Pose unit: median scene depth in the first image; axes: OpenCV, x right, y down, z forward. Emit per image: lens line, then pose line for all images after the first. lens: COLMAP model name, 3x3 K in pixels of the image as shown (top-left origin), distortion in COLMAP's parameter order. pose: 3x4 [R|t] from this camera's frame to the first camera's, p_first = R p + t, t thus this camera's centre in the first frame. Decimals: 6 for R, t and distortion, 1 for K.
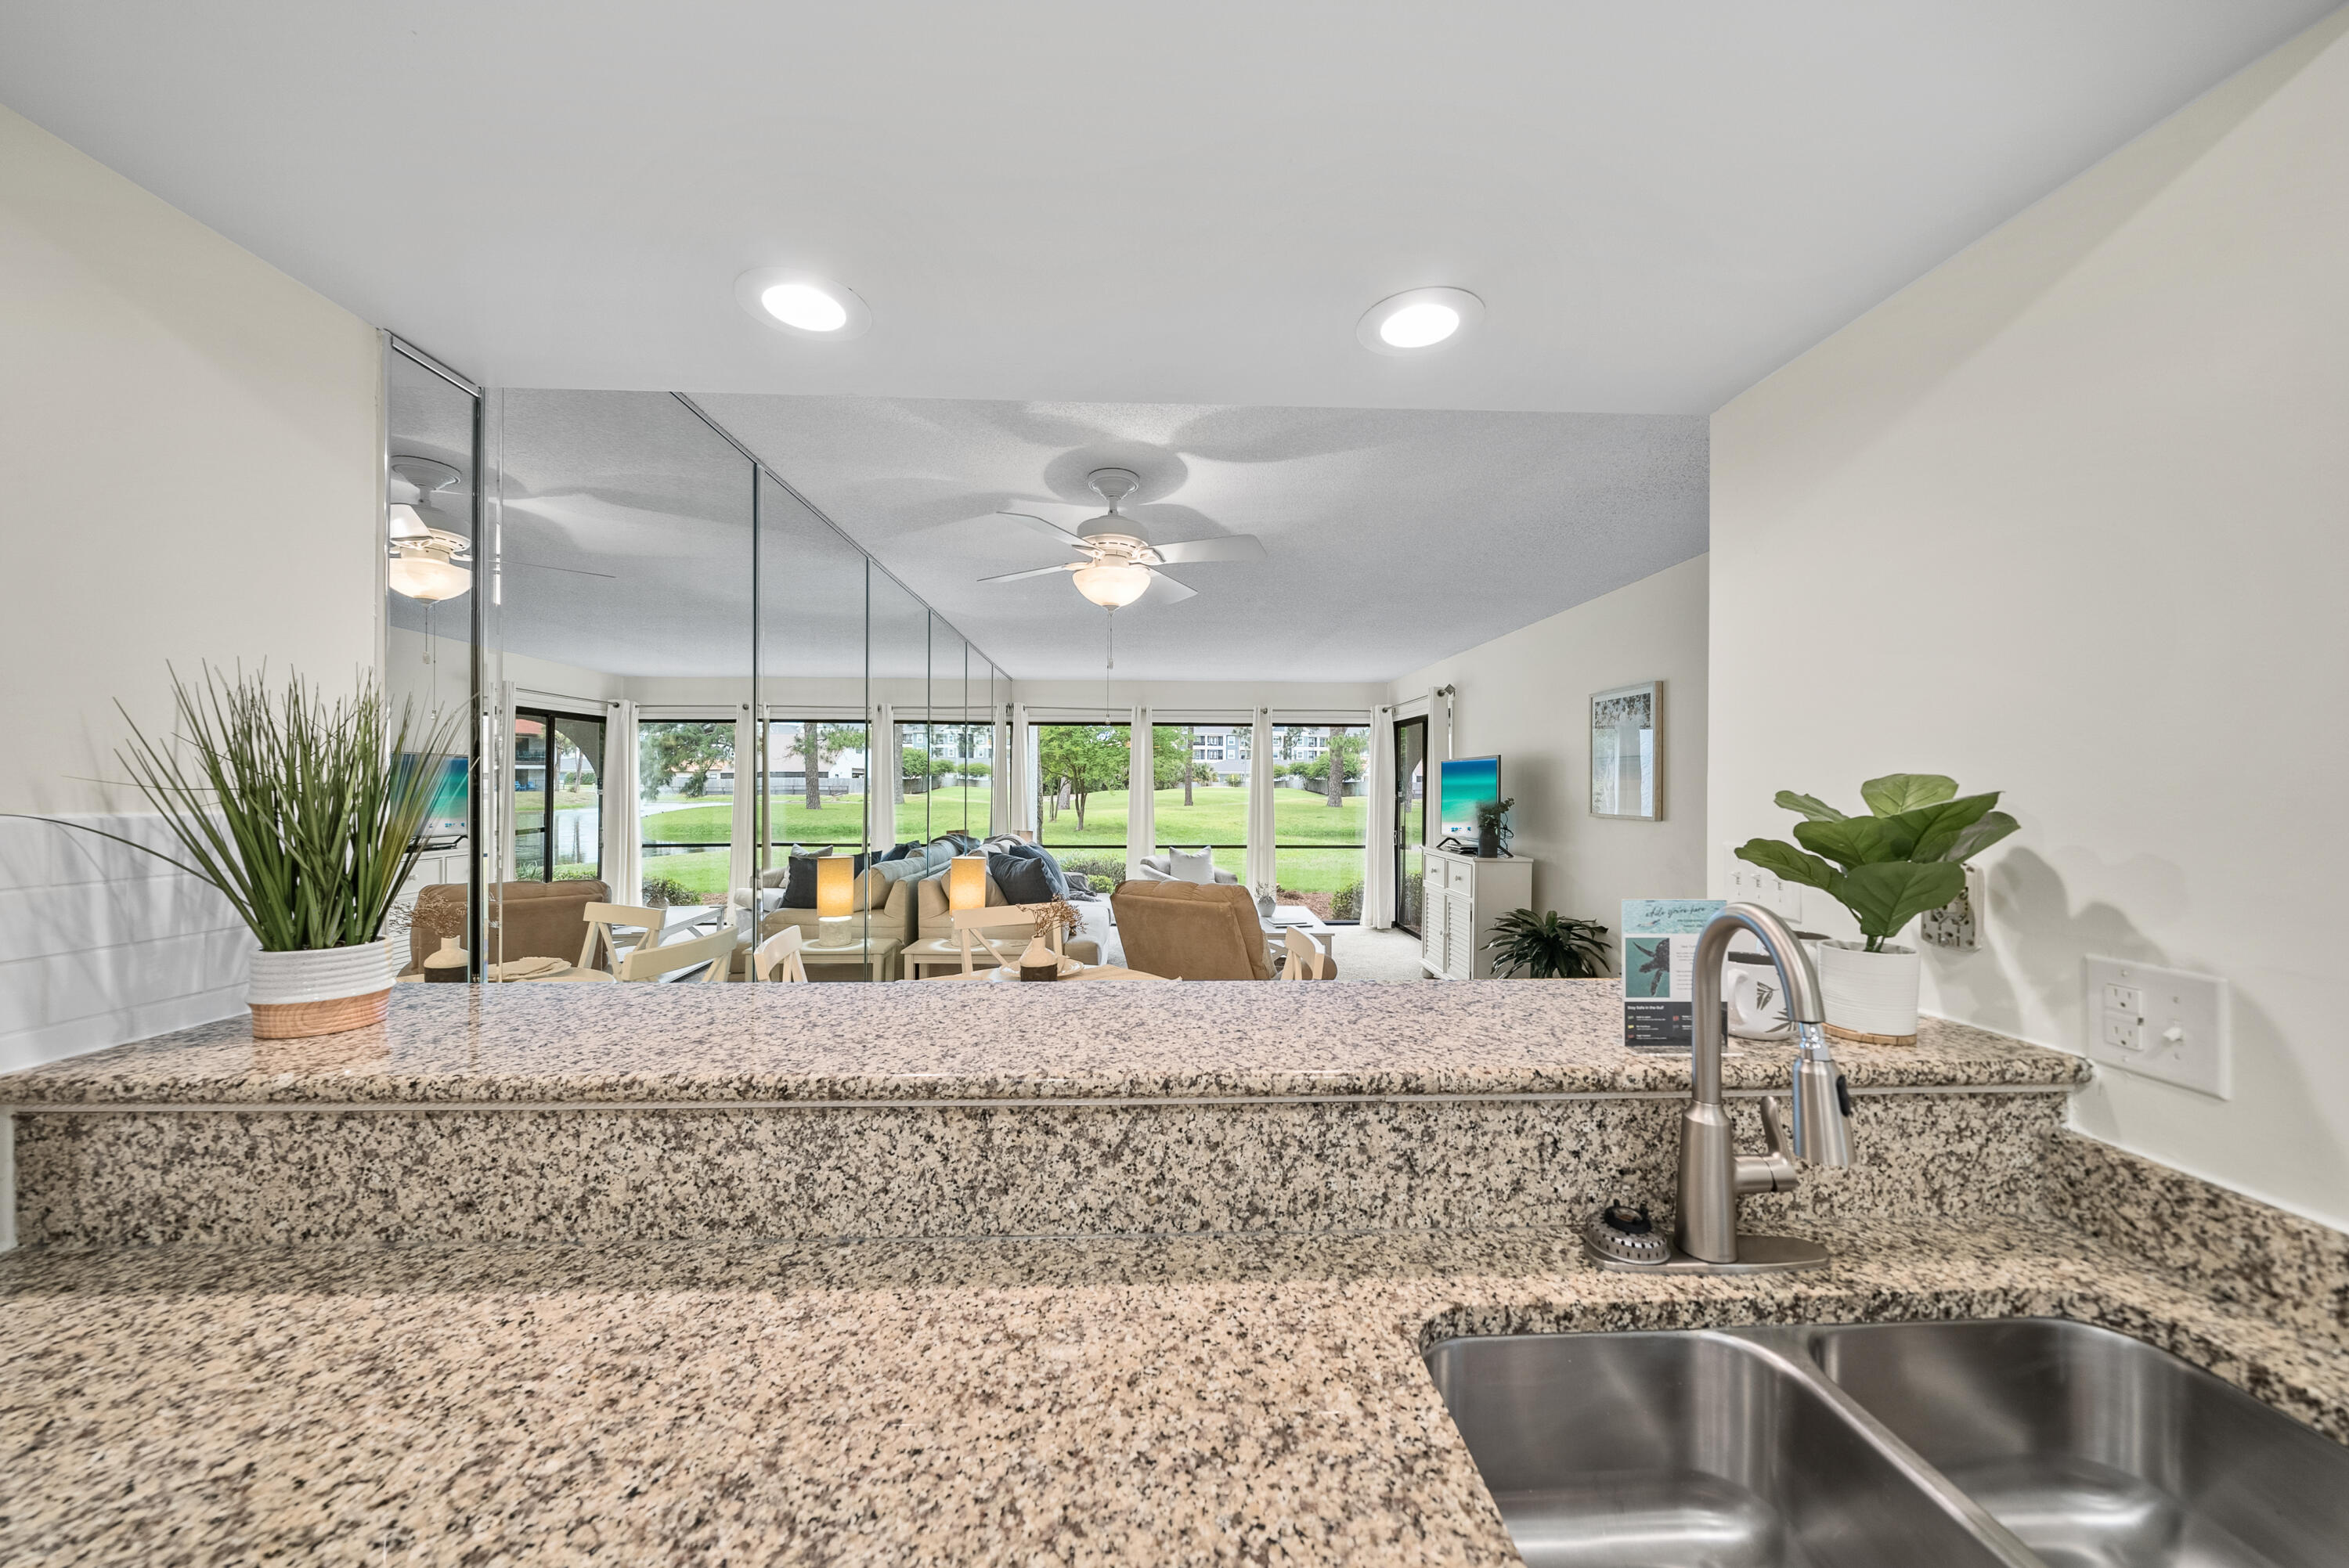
lens RADIAL K [[804.8, 0, 1163.3], [0, 804.8, 787.8], [0, 0, 1]] dist [-0.007941, 0.000332]
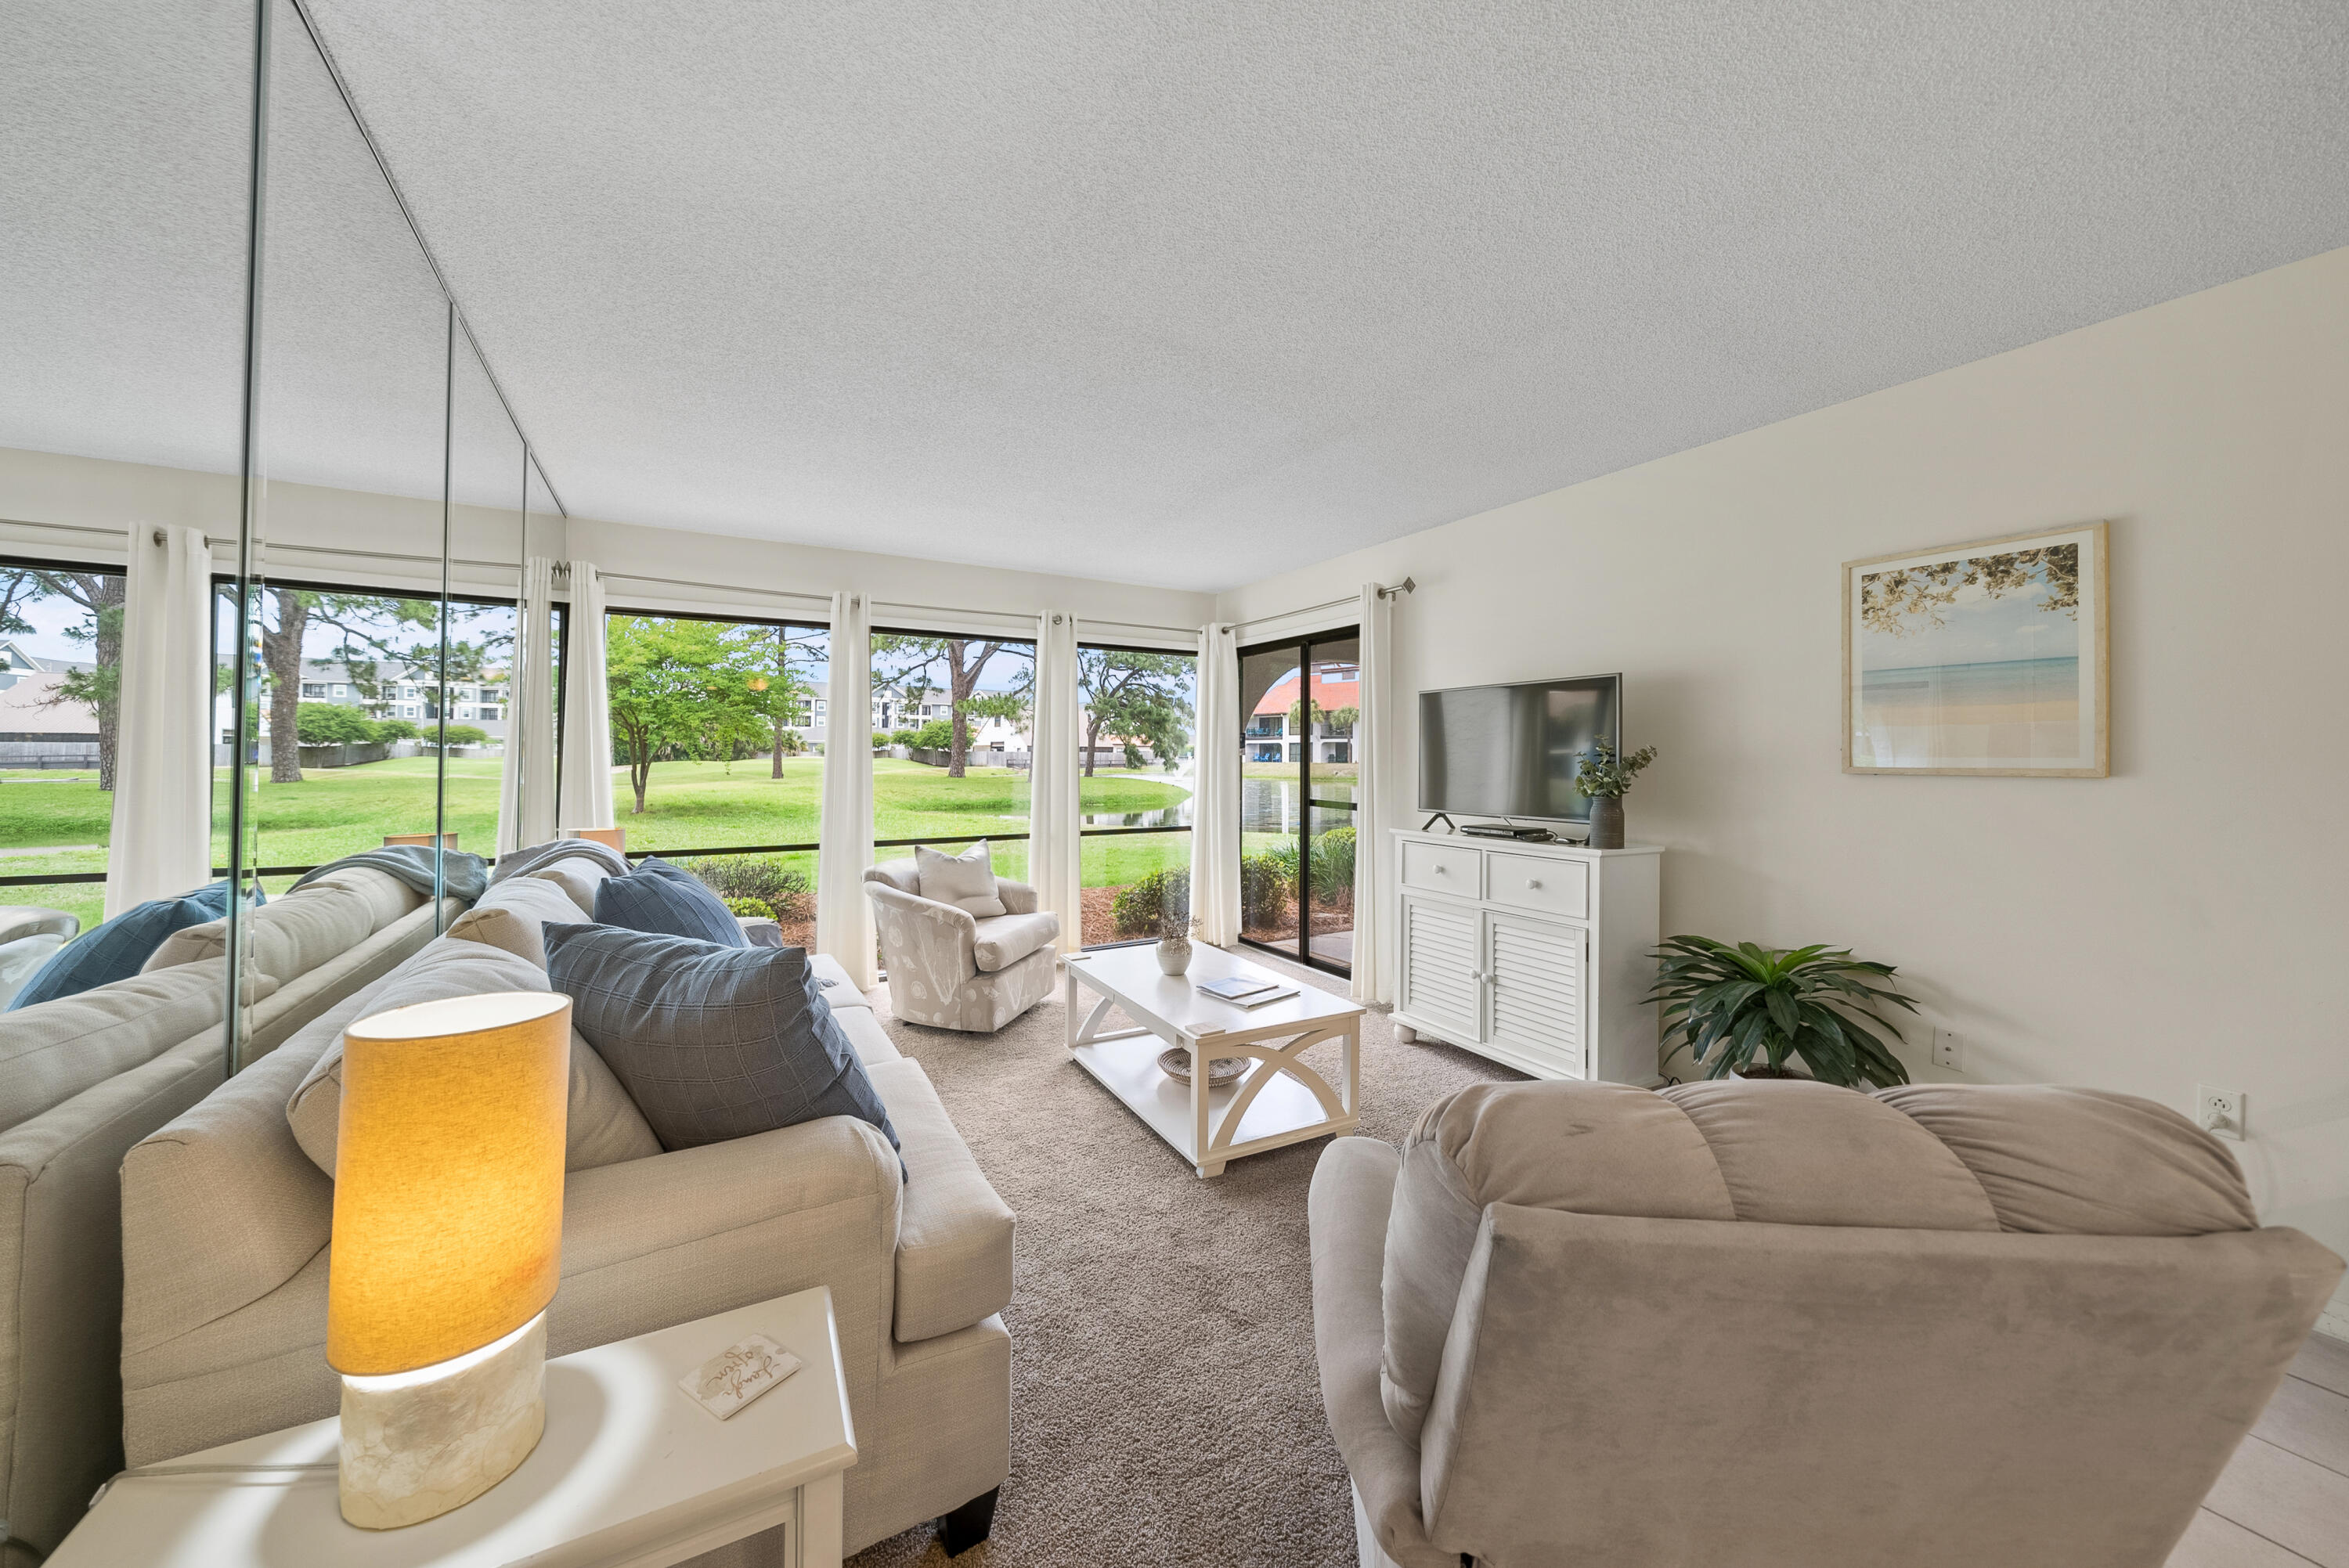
lens RADIAL K [[814.6, 0, 1166.7], [0, 814.6, 776.9], [0, 0, 1]] dist [-0.006681, -0.000051]
pose [[0.881642, -0.012238, 0.471761, -0.836609], [0.001761, 0.999742, 0.022644, 0.111597], [-0.471916, -0.019134, 0.881436, 3.403647]]
